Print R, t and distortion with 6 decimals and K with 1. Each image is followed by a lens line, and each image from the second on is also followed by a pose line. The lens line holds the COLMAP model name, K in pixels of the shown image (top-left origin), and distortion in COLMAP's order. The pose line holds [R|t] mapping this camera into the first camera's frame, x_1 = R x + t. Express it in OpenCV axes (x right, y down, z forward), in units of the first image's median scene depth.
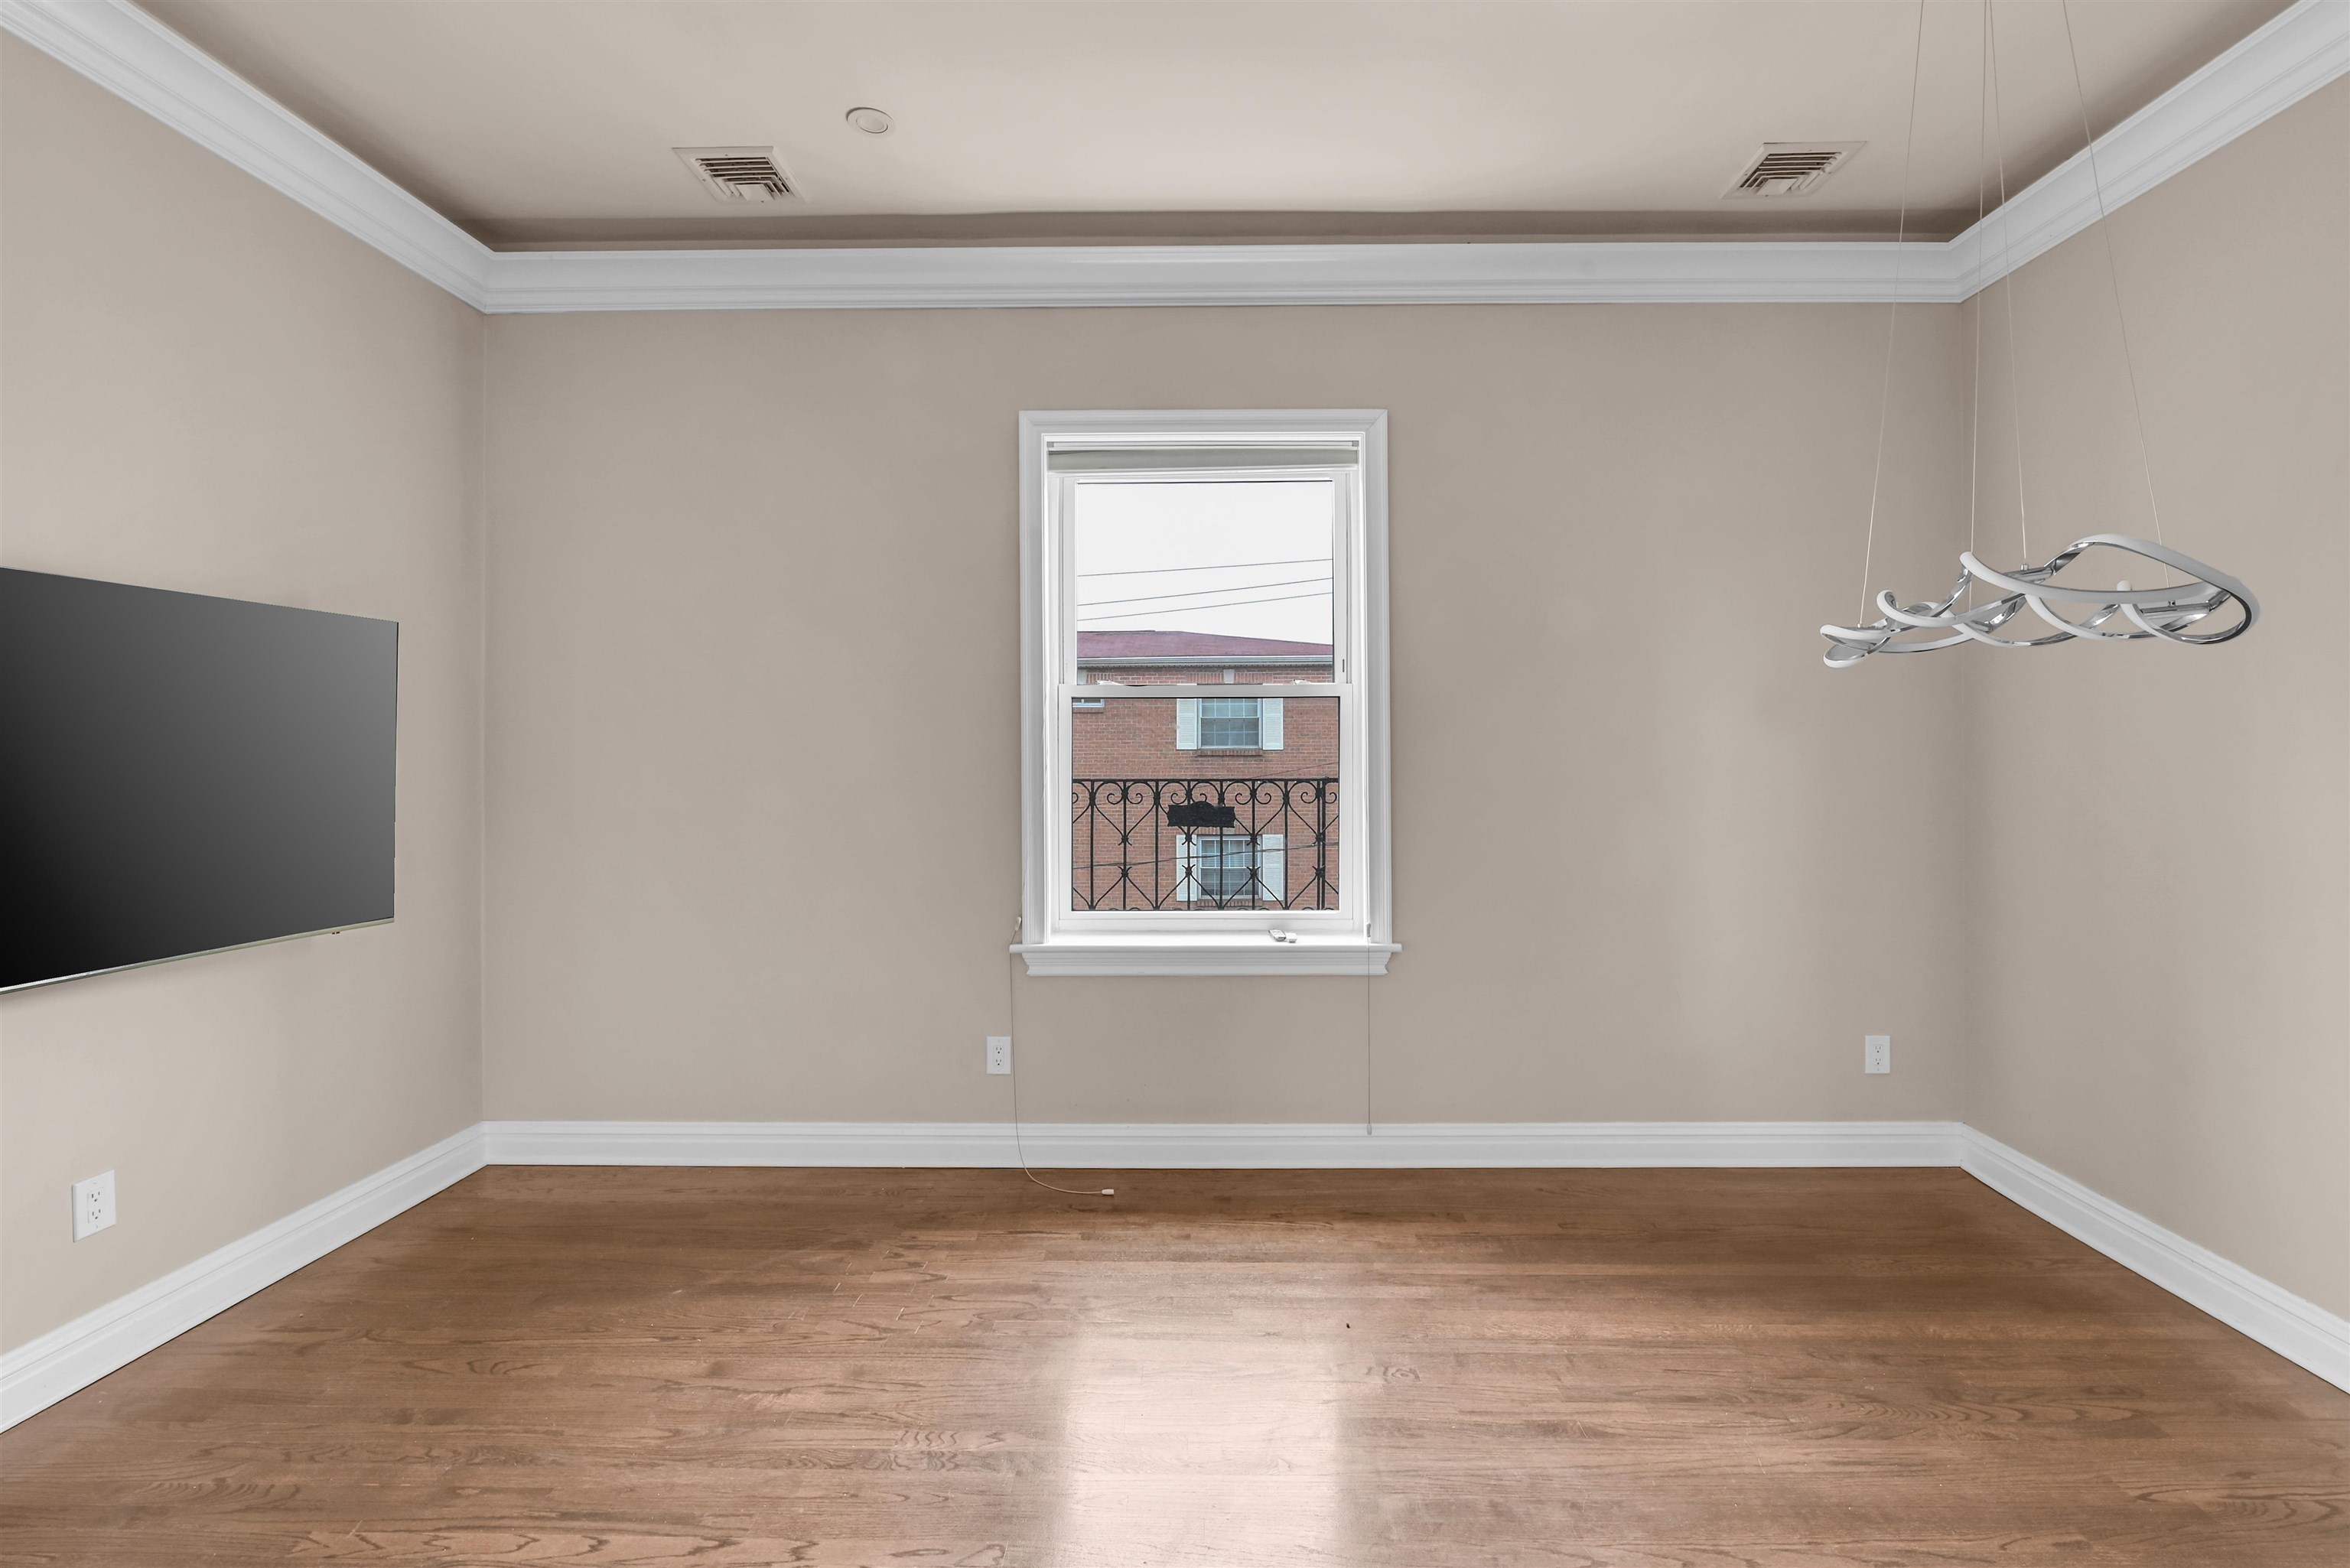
lens RADIAL K [[1013.8, 0, 1188.7], [0, 1013.8, 754.0], [0, 0, 1]] dist [-0.009652, -0.000389]
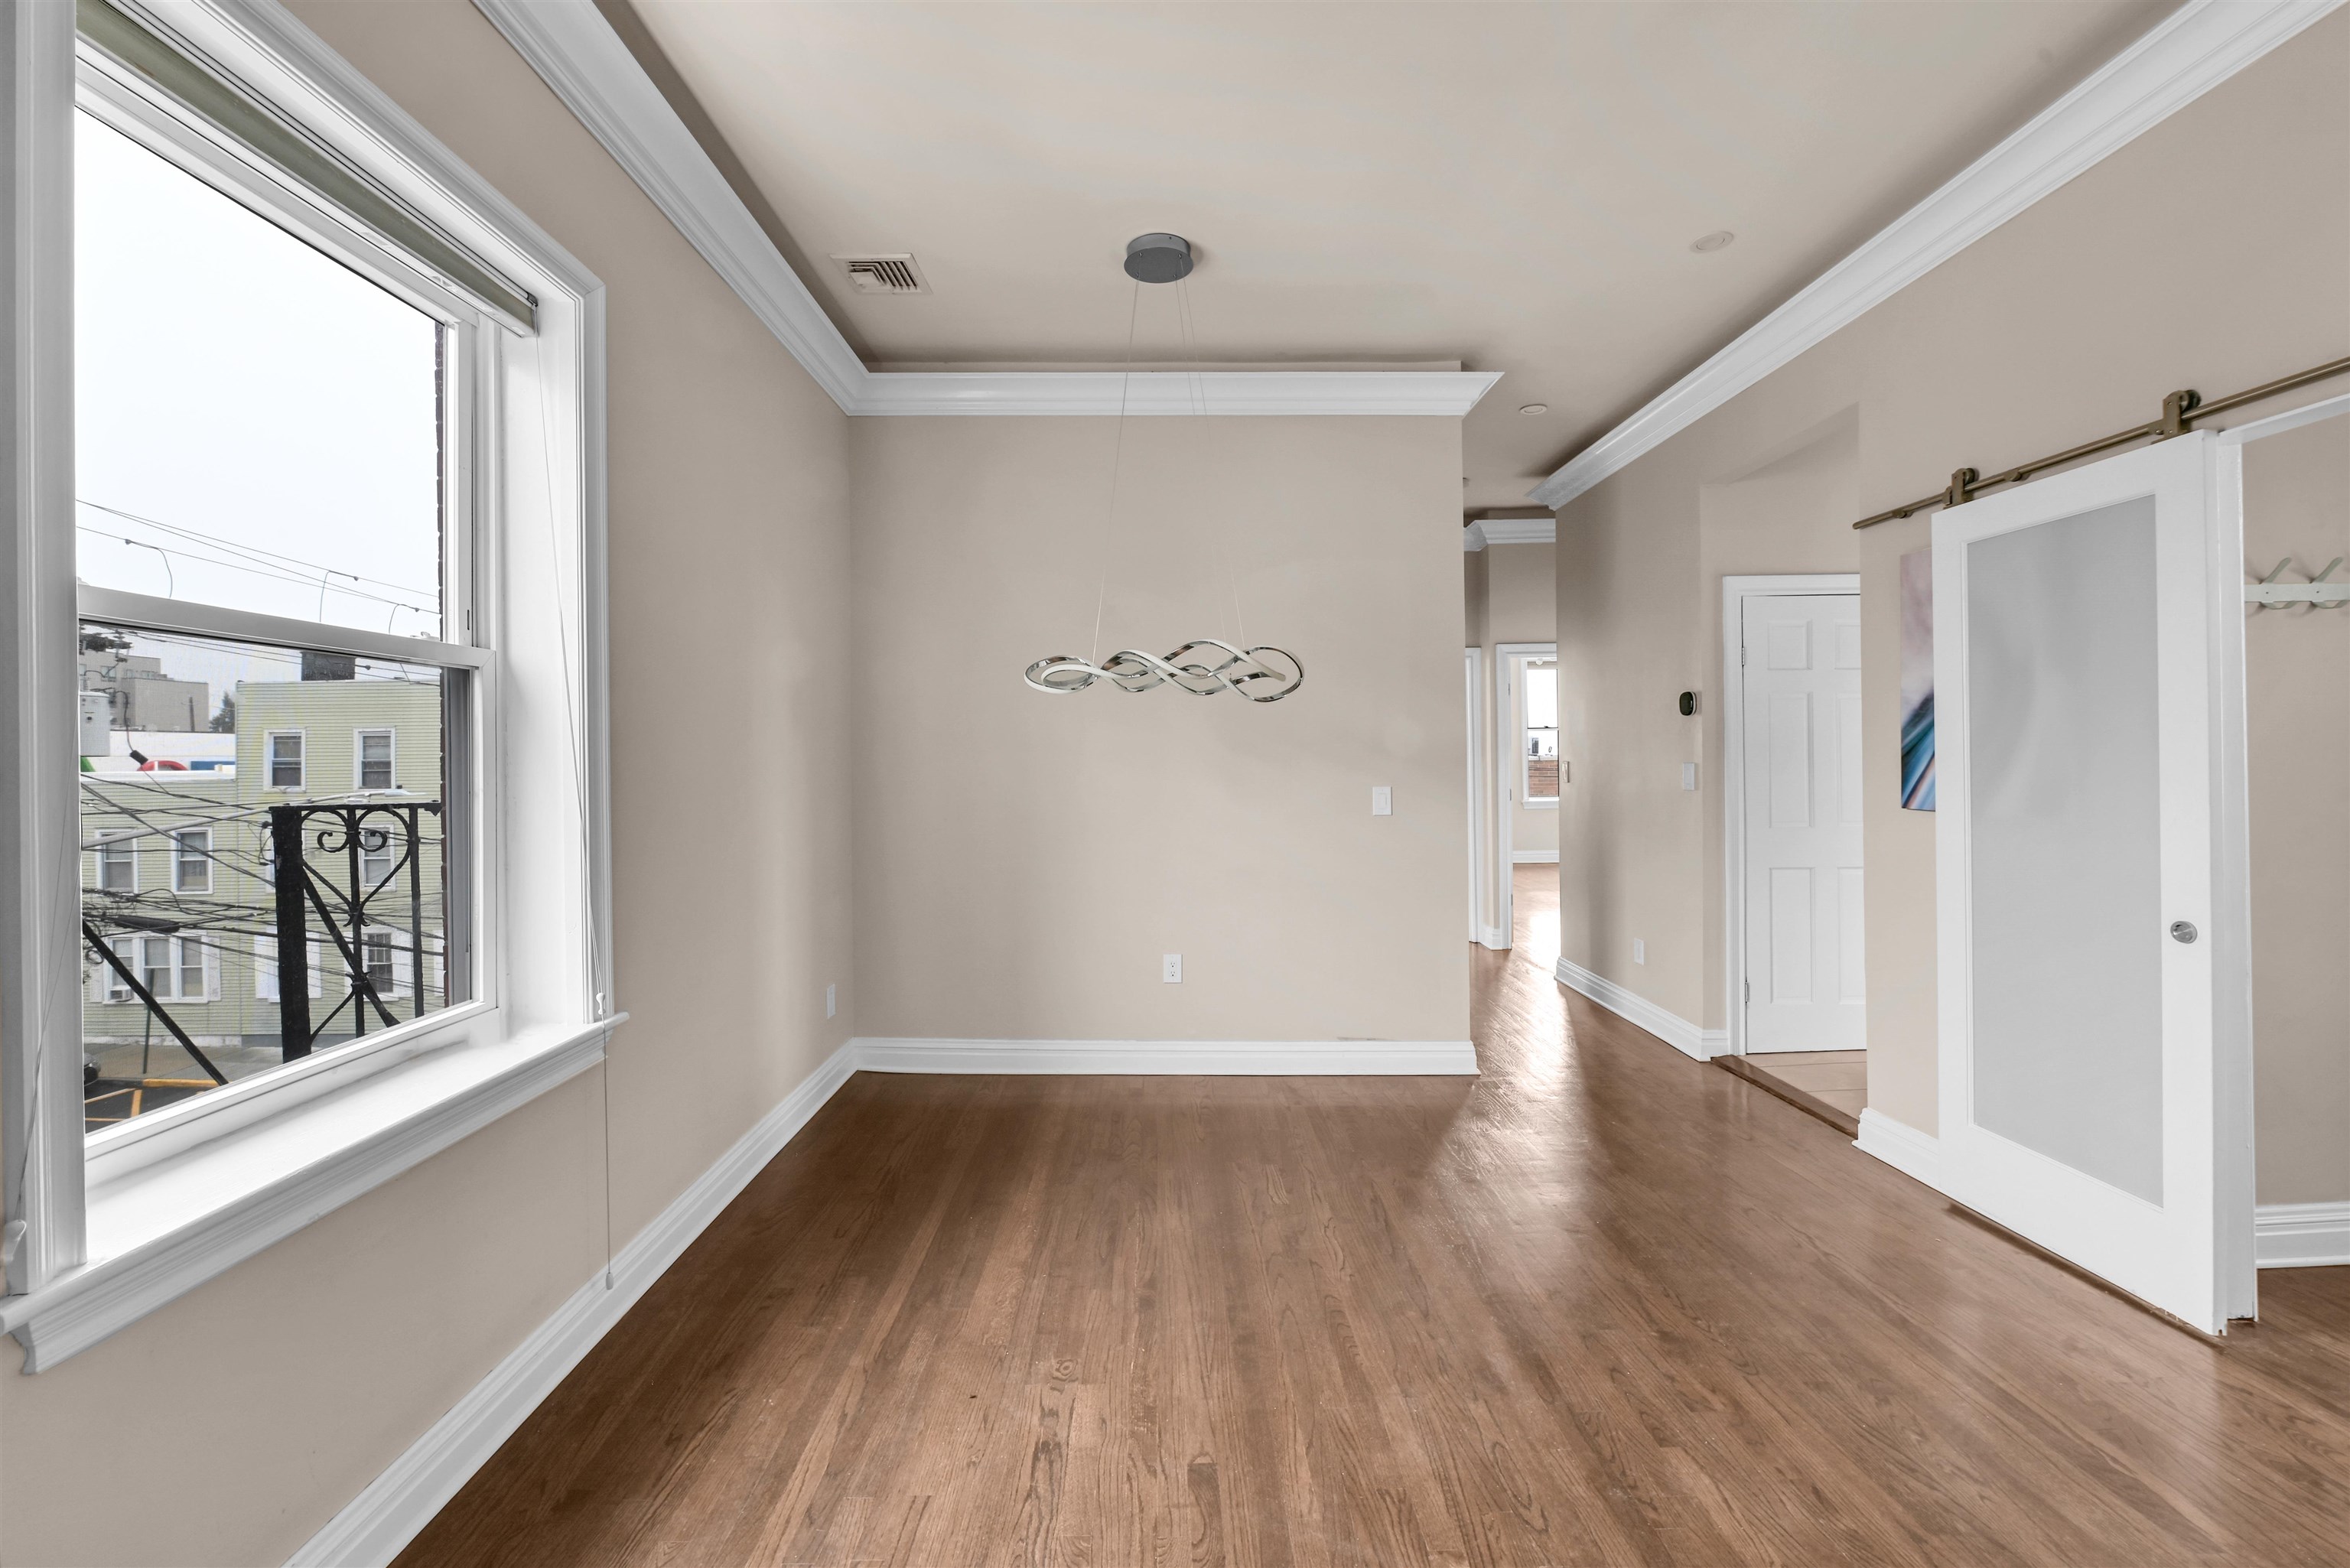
lens RADIAL K [[991.4, 0, 1125.8], [0, 991.4, 758.2], [0, 0, 1]] dist [-0.007337, 0.000000]
pose [[-0.017945, 0.003554, 0.999833, -0.665645], [0.006957, 0.999970, -0.003430, 0.009143], [-0.999815, 0.006894, -0.017969, 0.819422]]
